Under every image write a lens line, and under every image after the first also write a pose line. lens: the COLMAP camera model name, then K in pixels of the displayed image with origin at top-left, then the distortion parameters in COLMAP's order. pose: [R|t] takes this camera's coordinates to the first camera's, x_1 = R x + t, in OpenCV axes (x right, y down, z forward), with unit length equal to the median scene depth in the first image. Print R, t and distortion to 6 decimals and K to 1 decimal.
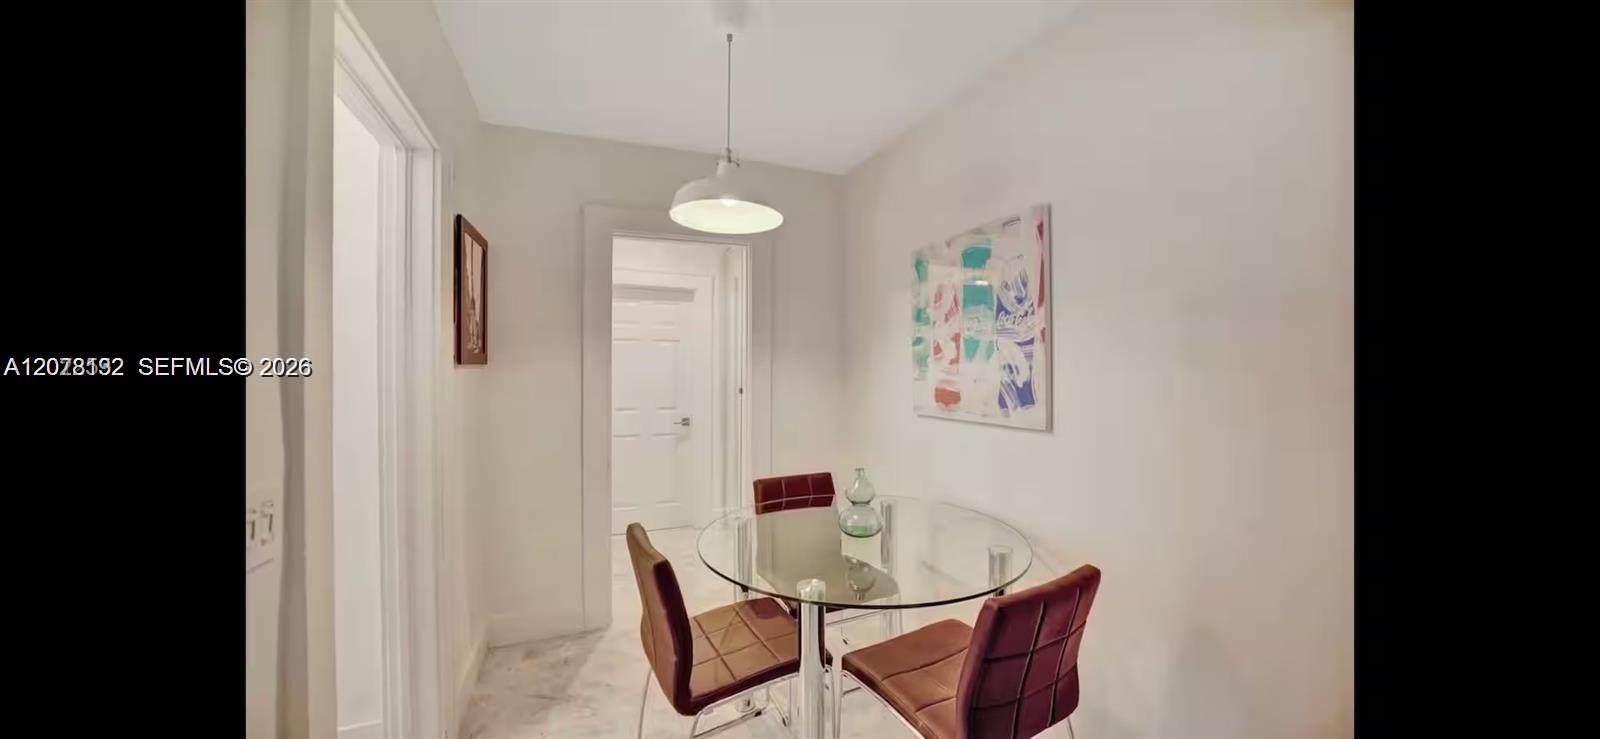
lens RADIAL K [[506.1, 0, 805.9], [0, 506.1, 372.6], [0, 0, 1]] dist [-0.028481, 0.000495]
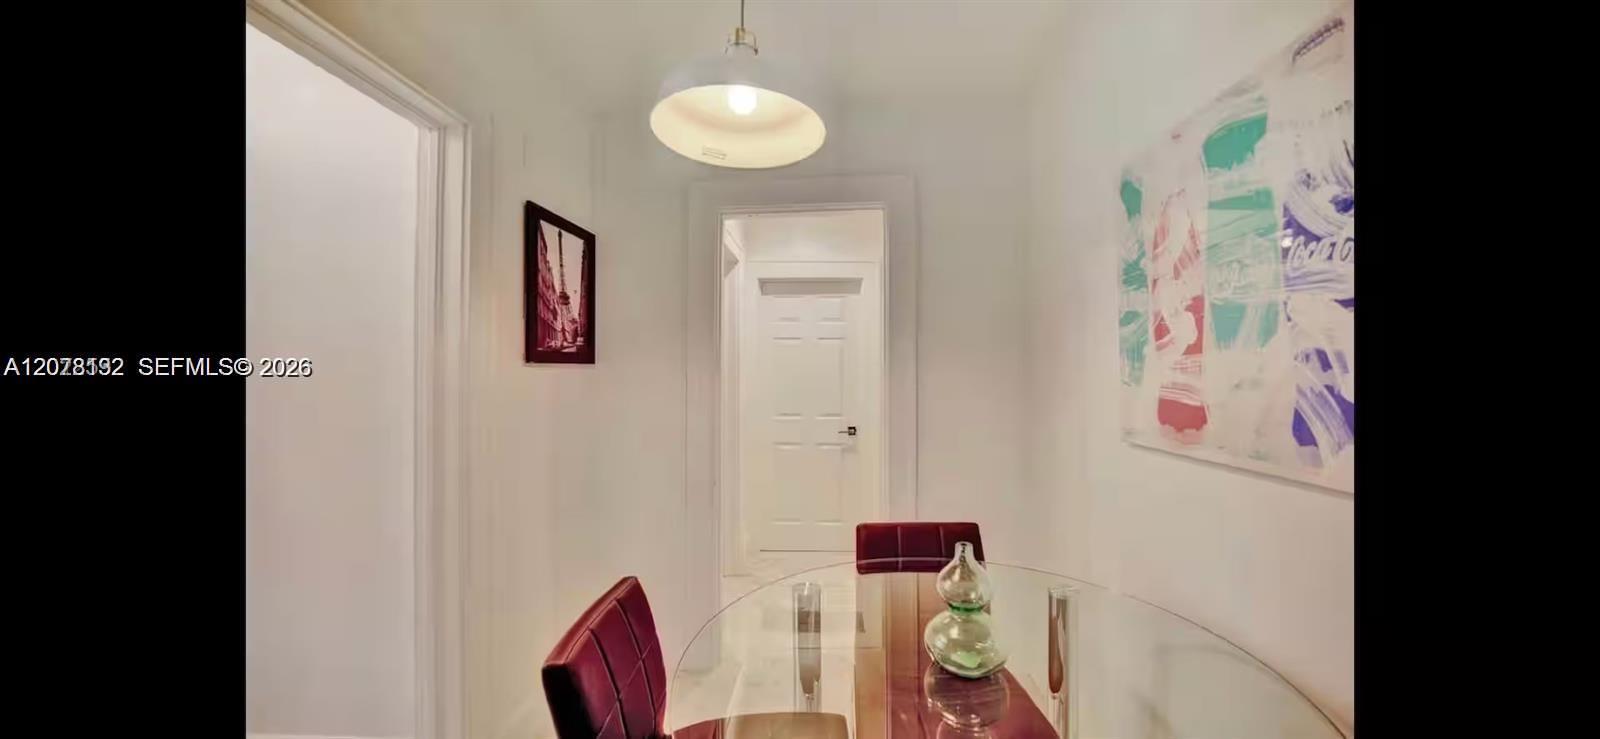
lens RADIAL K [[506.1, 0, 815.7], [0, 506.1, 364.1], [0, 0, 1]] dist [-0.028481, 0.000495]
pose [[0.901316, -0.009000, -0.433069, 0.173043], [-0.001865, 0.999694, -0.024656, 0.007337], [0.433158, 0.023030, 0.901024, 0.376838]]
